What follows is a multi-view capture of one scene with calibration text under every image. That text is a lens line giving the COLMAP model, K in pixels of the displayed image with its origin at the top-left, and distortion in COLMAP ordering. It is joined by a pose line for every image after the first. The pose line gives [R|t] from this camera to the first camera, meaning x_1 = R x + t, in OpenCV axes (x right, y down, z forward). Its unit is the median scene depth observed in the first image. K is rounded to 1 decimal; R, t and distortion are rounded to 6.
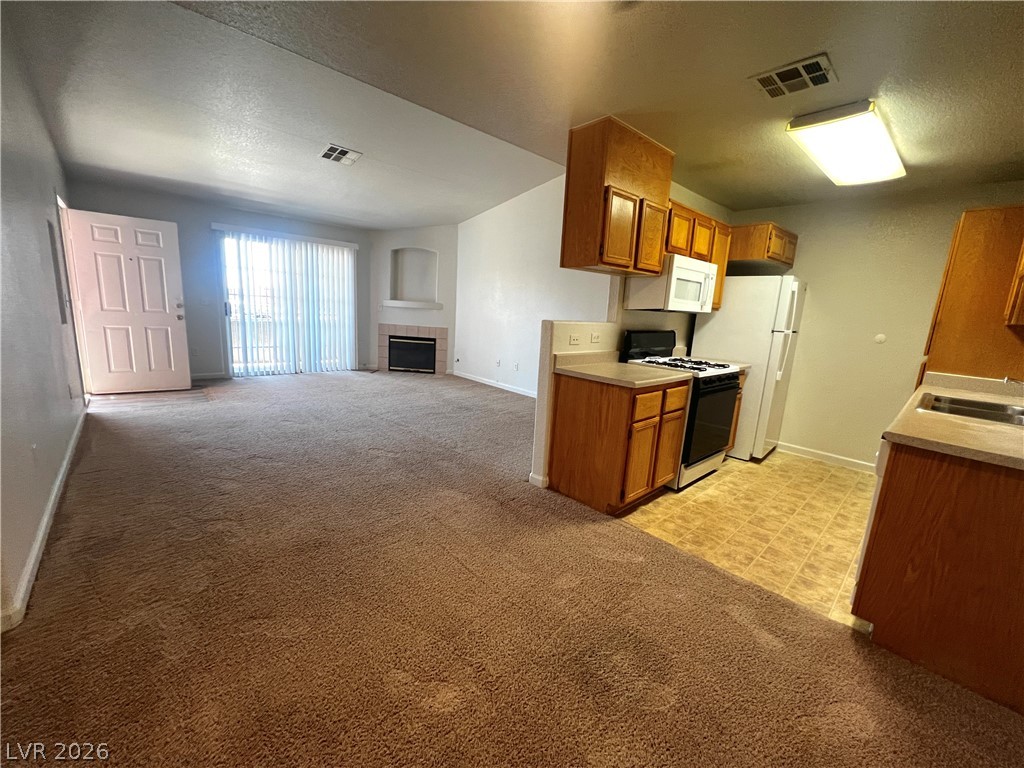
lens RADIAL K [[408.6, 0, 509.9], [0, 408.6, 383.9], [0, 0, 1]] dist [-0.001472, 0.000388]
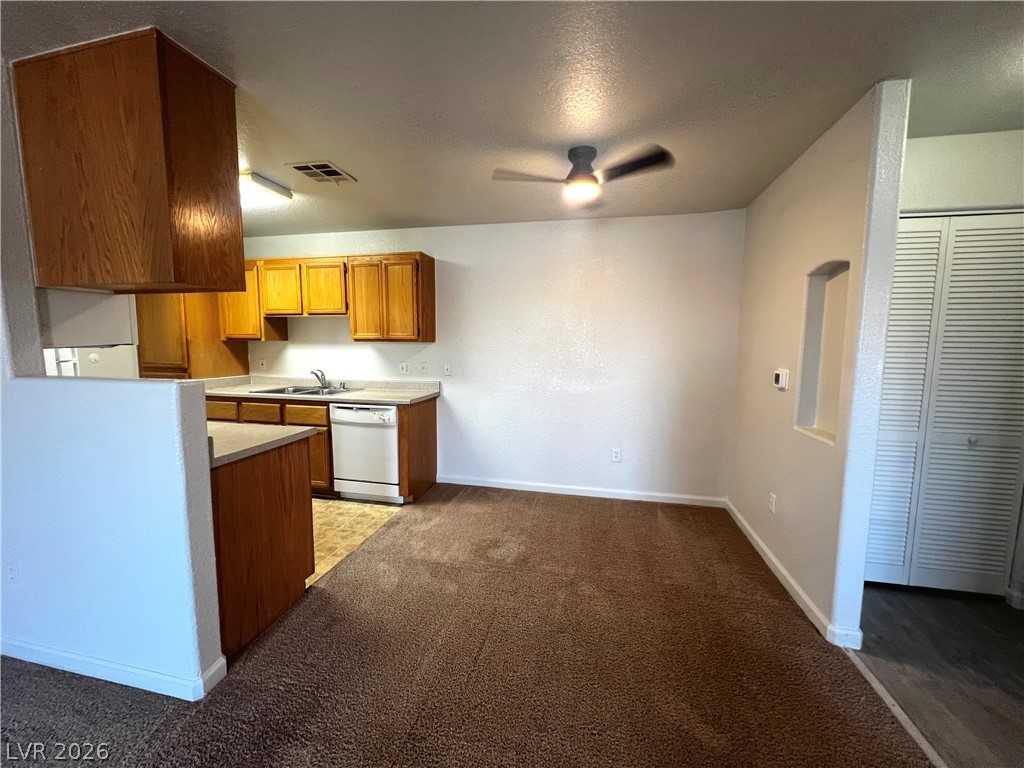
lens RADIAL K [[408.6, 0, 509.9], [0, 408.6, 383.9], [0, 0, 1]] dist [-0.001472, 0.000388]
pose [[-0.574935, -0.143193, 0.805571, -0.483426], [0.111323, 0.961721, 0.250400, -0.200230], [-0.810590, 0.233642, -0.536987, 0.798005]]
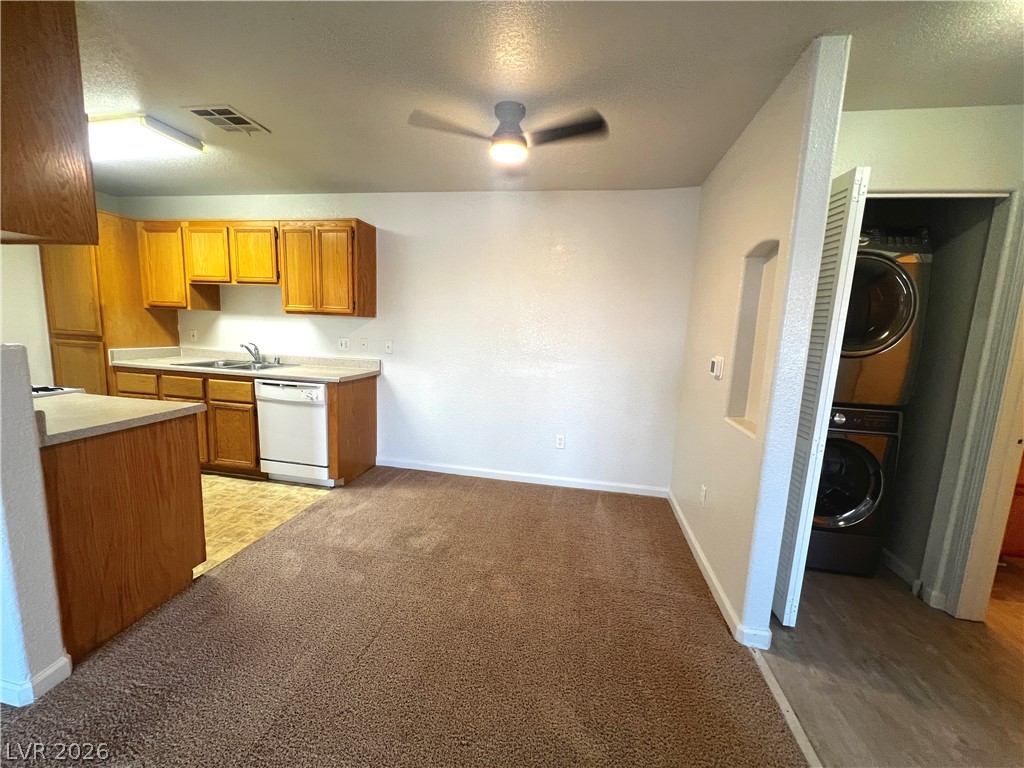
lens RADIAL K [[408.6, 0, 509.9], [0, 408.6, 383.9], [0, 0, 1]] dist [-0.001472, 0.000388]
pose [[-0.598454, -0.193492, 0.777441, -0.507756], [0.071970, 0.953490, 0.292707, -0.172914], [-0.797918, 0.231124, -0.556694, 0.683912]]
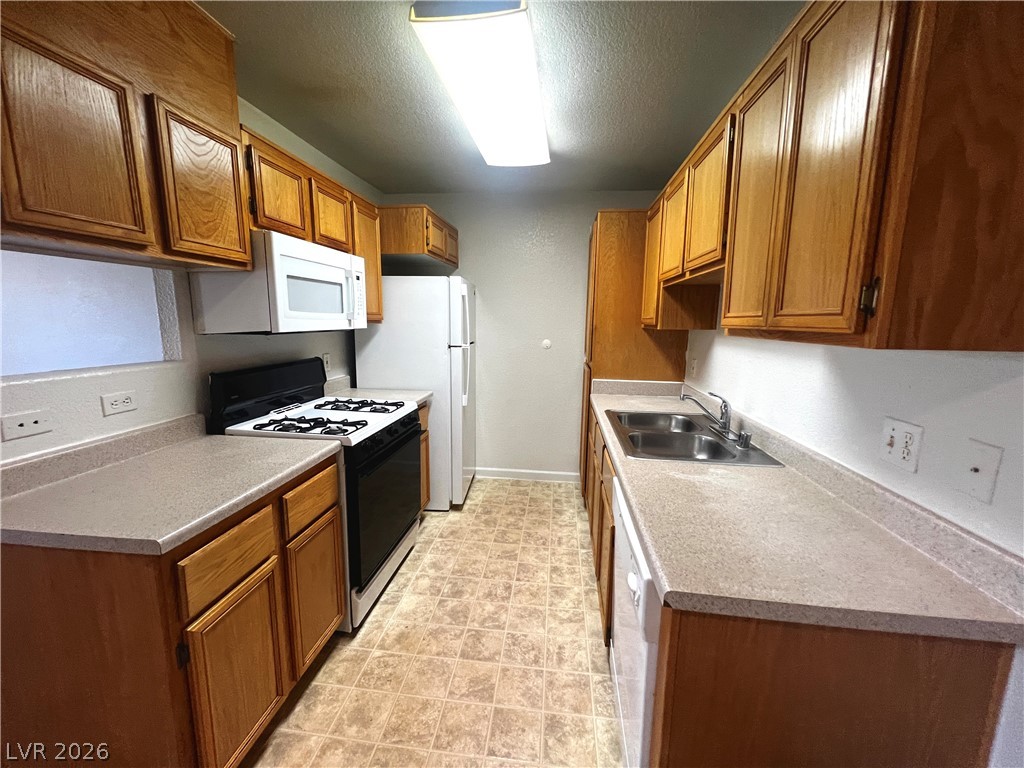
lens RADIAL K [[408.6, 0, 509.9], [0, 408.6, 383.9], [0, 0, 1]] dist [-0.001472, 0.000388]
pose [[0.759981, -0.146310, 0.633263, 0.240297], [0.149547, 0.987555, 0.048694, -0.084948], [-0.632506, 0.057696, 0.772403, 0.346884]]
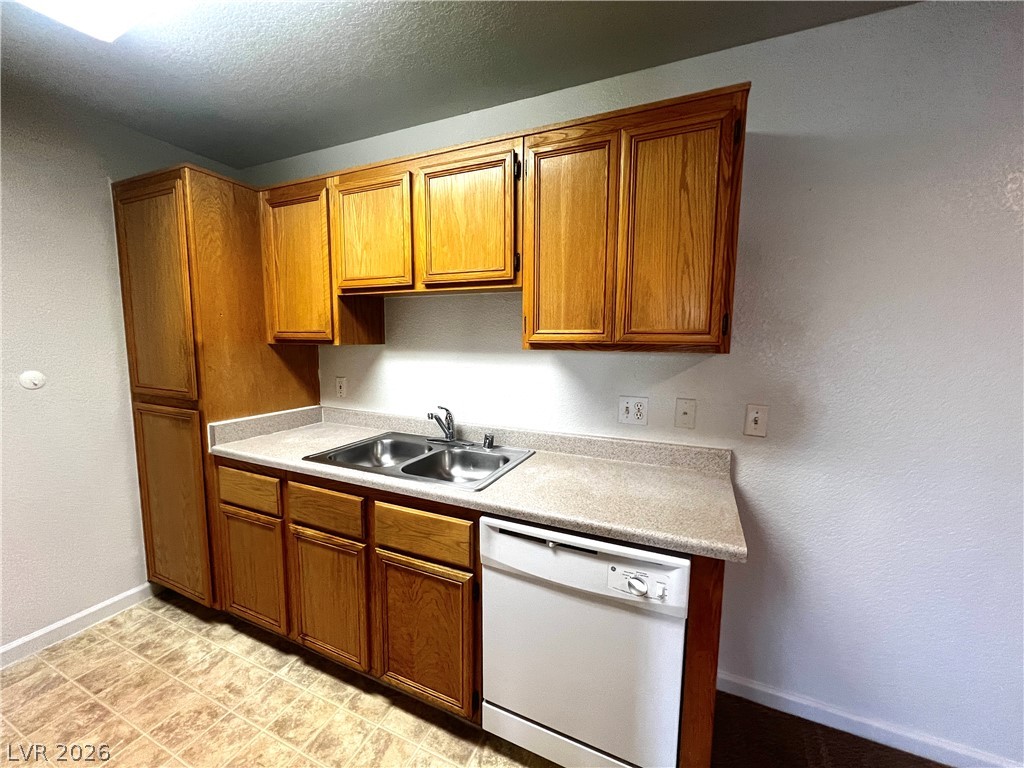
lens RADIAL K [[409.2, 0, 512.0], [0, 409.2, 384.0], [0, 0, 1]] dist [-0.001170, -0.000163]
pose [[-0.395246, -0.163265, 0.903950, 0.255857], [0.138717, 0.962184, 0.234436, -0.152900], [-0.908041, 0.218053, -0.357652, 0.708623]]
